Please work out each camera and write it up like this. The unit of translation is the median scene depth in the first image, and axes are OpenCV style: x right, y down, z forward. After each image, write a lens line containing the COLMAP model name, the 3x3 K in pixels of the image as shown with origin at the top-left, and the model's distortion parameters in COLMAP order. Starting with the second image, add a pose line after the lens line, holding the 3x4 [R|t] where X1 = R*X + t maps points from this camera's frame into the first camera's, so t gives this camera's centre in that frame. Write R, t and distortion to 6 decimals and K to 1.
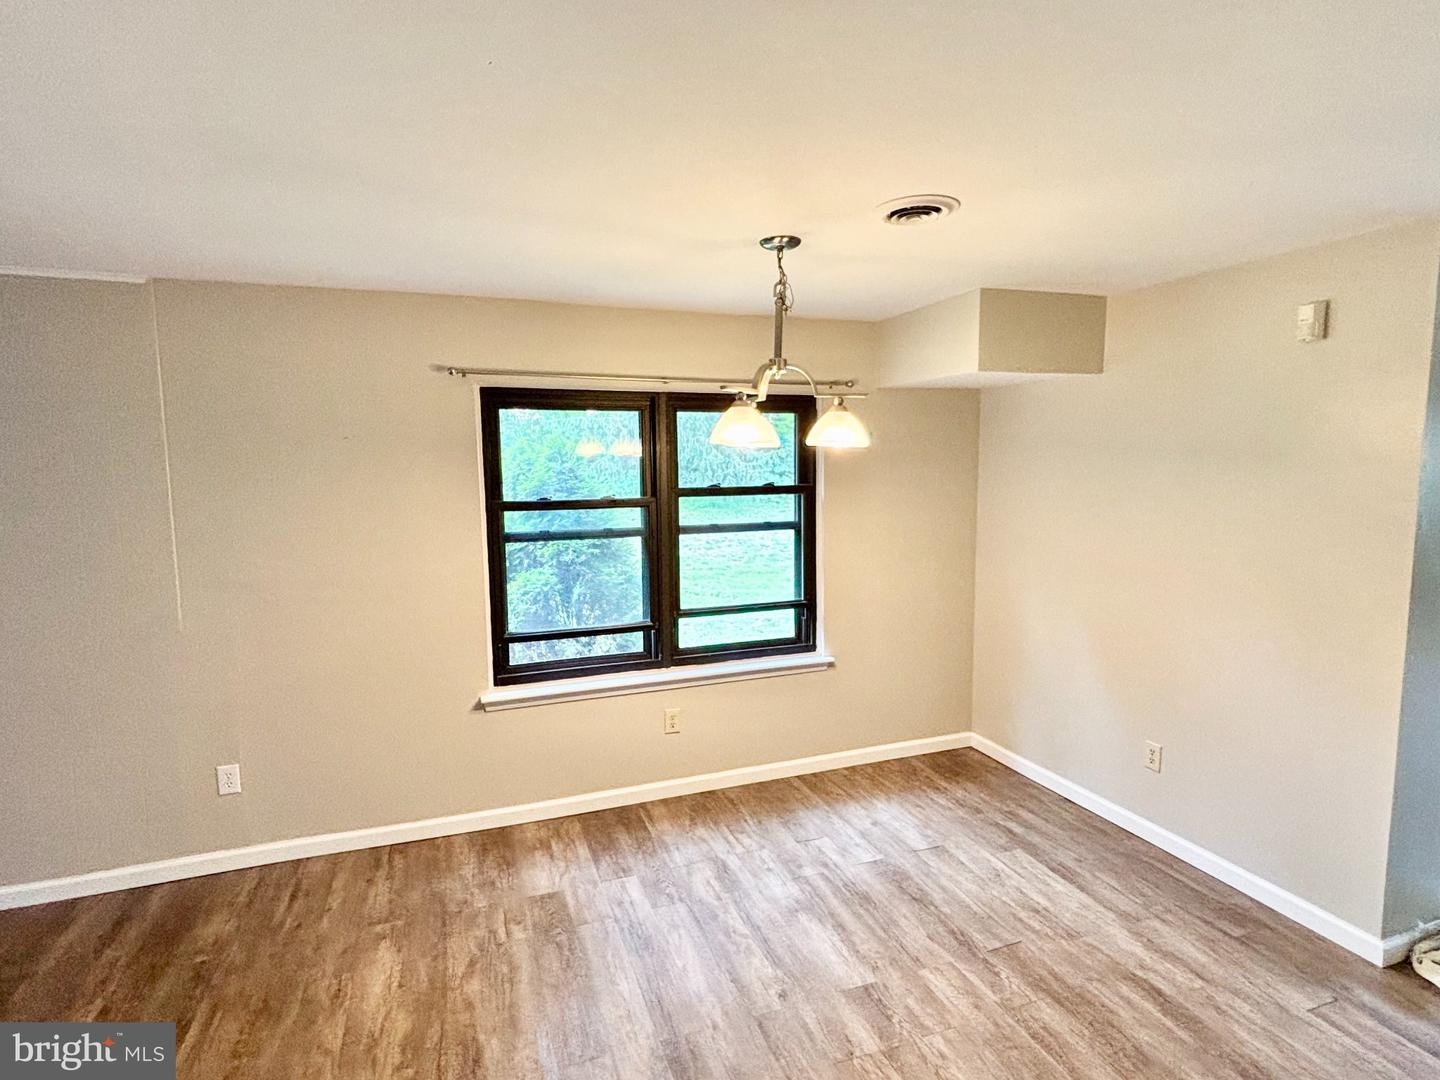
lens RADIAL K [[760.8, 0, 720.4], [0, 760.8, 537.0], [0, 0, 1]] dist [-0.000380, 0.000382]
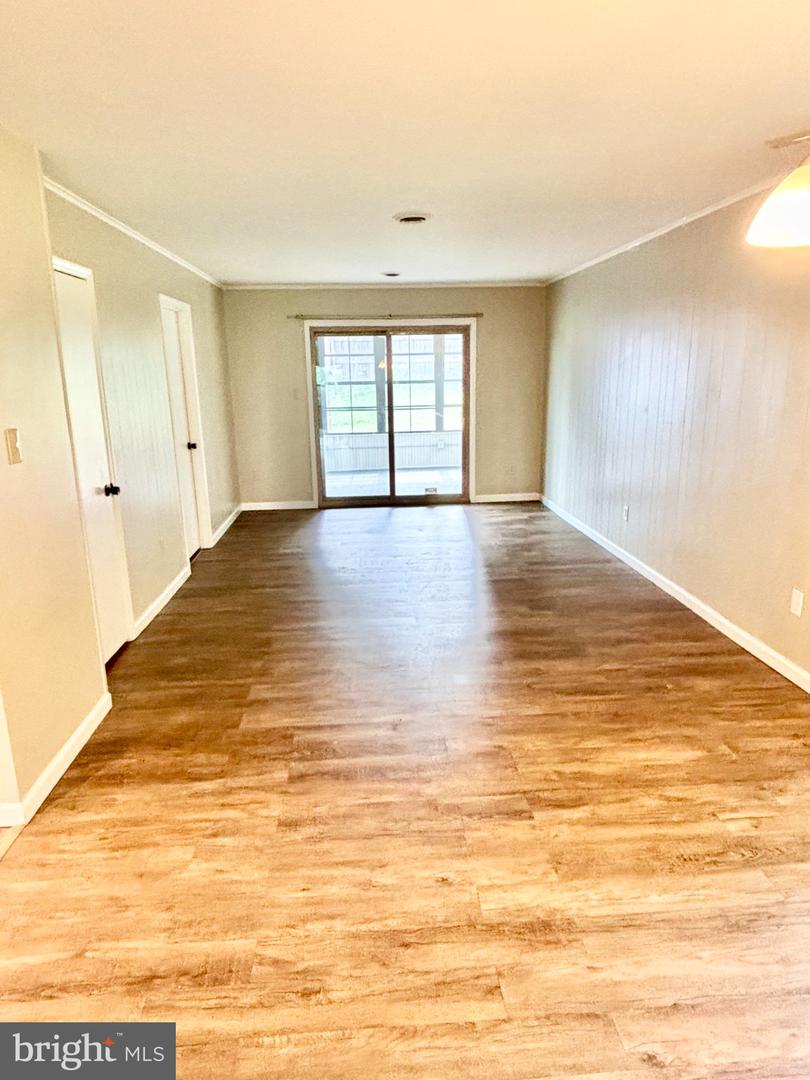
lens RADIAL K [[667.7, 0, 402.5], [0, 667.7, 539.4], [0, 0, 1]] dist [-0.000735, -0.002638]
pose [[-0.260089, 0.262231, -0.929295, 0.560995], [-0.078744, 0.953451, 0.291086, -0.037527], [0.962368, 0.148885, -0.227333, 0.776283]]
